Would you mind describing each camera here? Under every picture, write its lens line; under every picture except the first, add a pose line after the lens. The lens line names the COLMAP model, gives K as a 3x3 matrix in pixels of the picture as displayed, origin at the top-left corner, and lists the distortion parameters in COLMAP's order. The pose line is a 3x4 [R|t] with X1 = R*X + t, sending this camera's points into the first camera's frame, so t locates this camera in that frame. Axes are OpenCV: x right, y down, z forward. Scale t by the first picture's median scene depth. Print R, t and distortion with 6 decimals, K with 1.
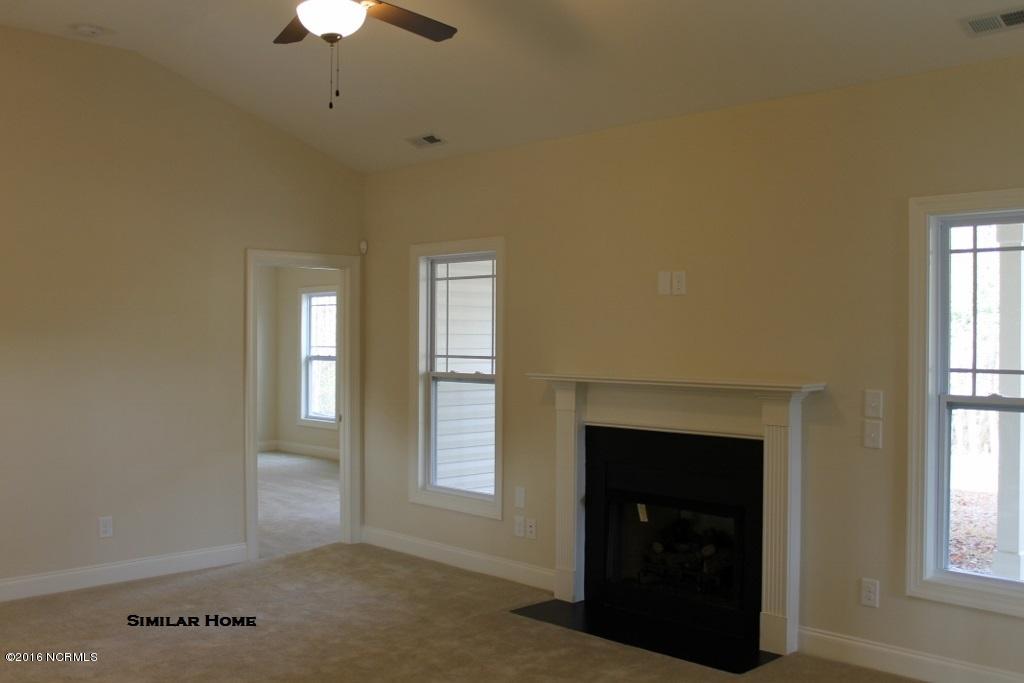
lens RADIAL K [[1012.3, 0, 512.0], [0, 1012.3, 341.5], [0, 0, 1]] dist [-0.082825, 0.049127]
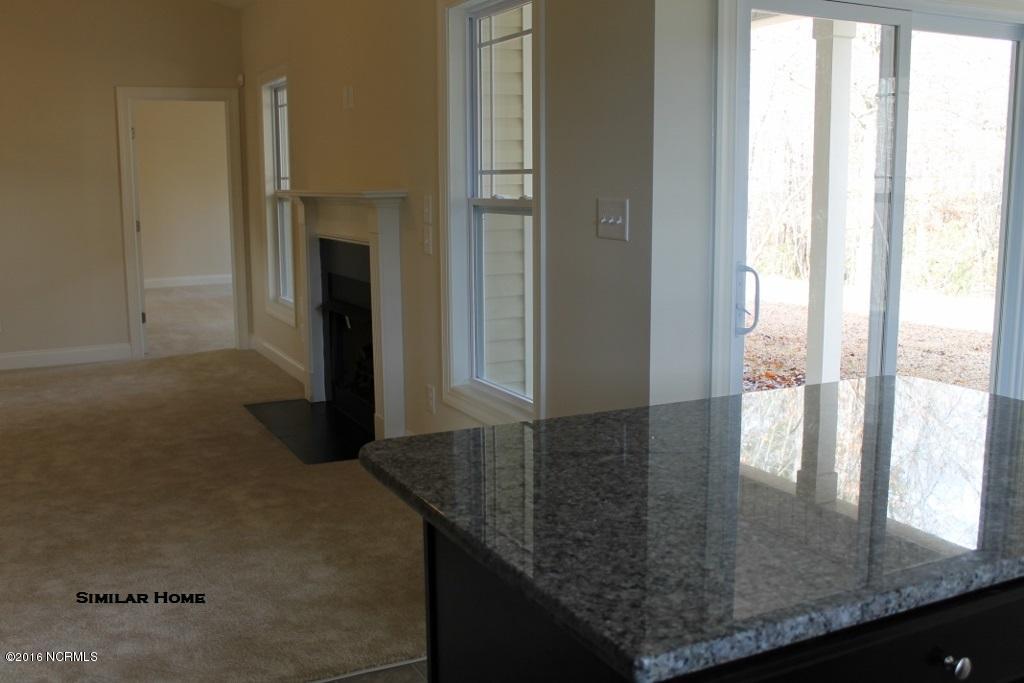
lens RADIAL K [[1012.3, 0, 512.0], [0, 1012.3, 341.5], [0, 0, 1]] dist [-0.082825, 0.049127]
pose [[0.943289, 0.038214, -0.329765, 0.542452], [0.010804, 0.989292, 0.145547, 0.034078], [0.331796, -0.140856, 0.932776, 0.056482]]
